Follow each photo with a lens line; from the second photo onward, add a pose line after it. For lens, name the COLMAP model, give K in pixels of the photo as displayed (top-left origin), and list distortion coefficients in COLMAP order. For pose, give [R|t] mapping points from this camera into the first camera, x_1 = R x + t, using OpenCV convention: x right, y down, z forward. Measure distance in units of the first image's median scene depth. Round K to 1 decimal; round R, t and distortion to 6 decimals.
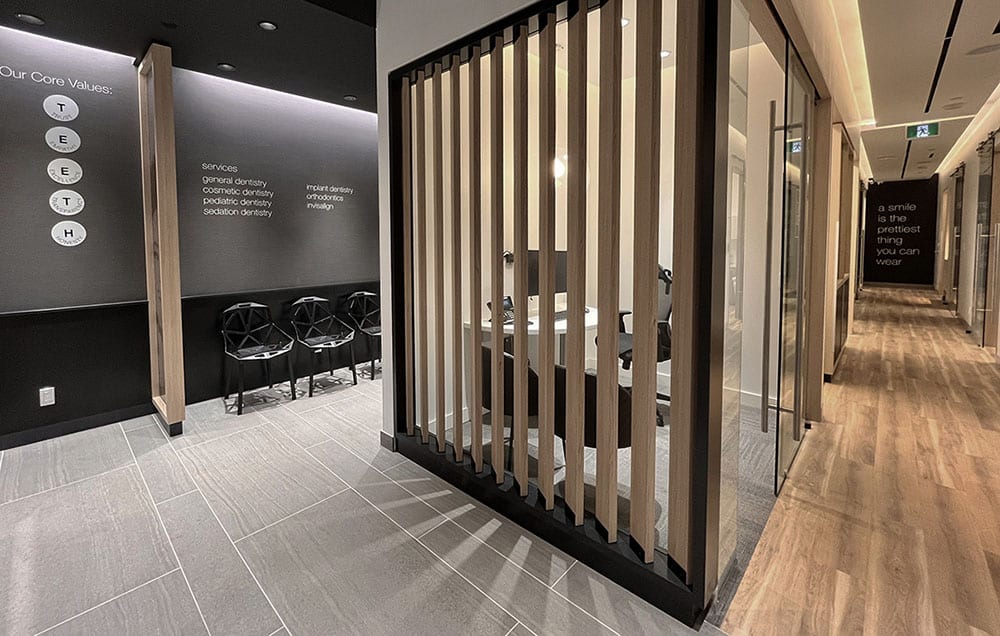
lens RADIAL K [[413.2, 0, 484.8], [0, 413.2, 257.6], [0, 0, 1]] dist [-0.004515, 0.000074]
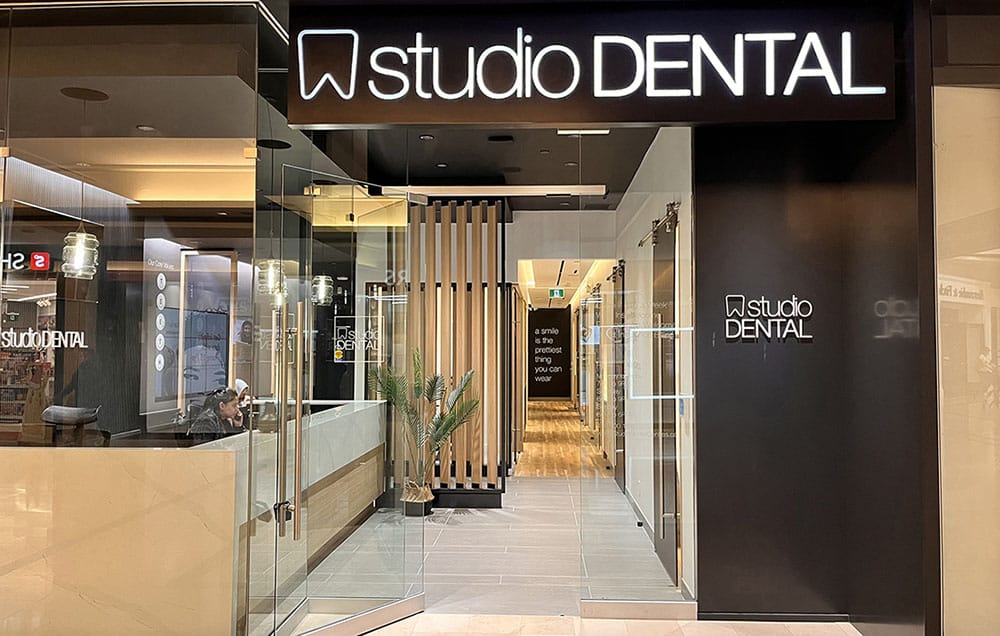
lens RADIAL K [[798.0, 0, 506.2], [0, 798.0, 316.5], [0, 0, 1]] dist [0.041534, -0.006449]
pose [[0.743396, 0.033388, 0.668018, -1.420212], [0.026363, 0.996515, -0.079143, 0.027971], [-0.668332, 0.076446, 0.739925, -1.430100]]
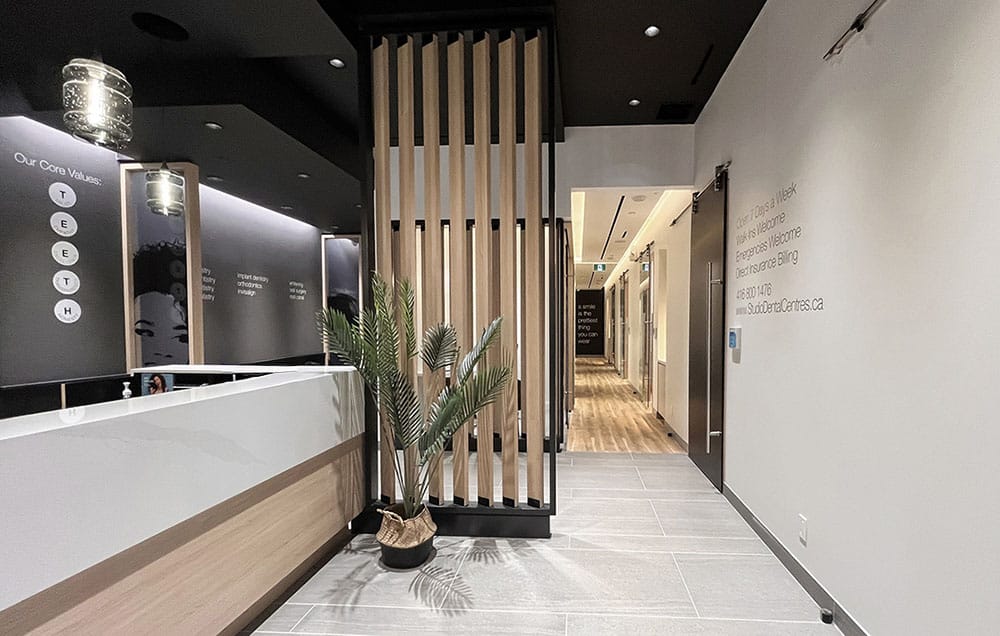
lens RADIAL K [[448.3, 0, 545.4], [0, 448.3, 339.0], [0, 0, 1]] dist [-0.002535, 0.000743]
pose [[0.760484, -0.014210, 0.649201, -0.569910], [0.028961, 0.999508, -0.012048, 0.044385], [-0.648711, 0.027963, 0.760521, -0.483818]]
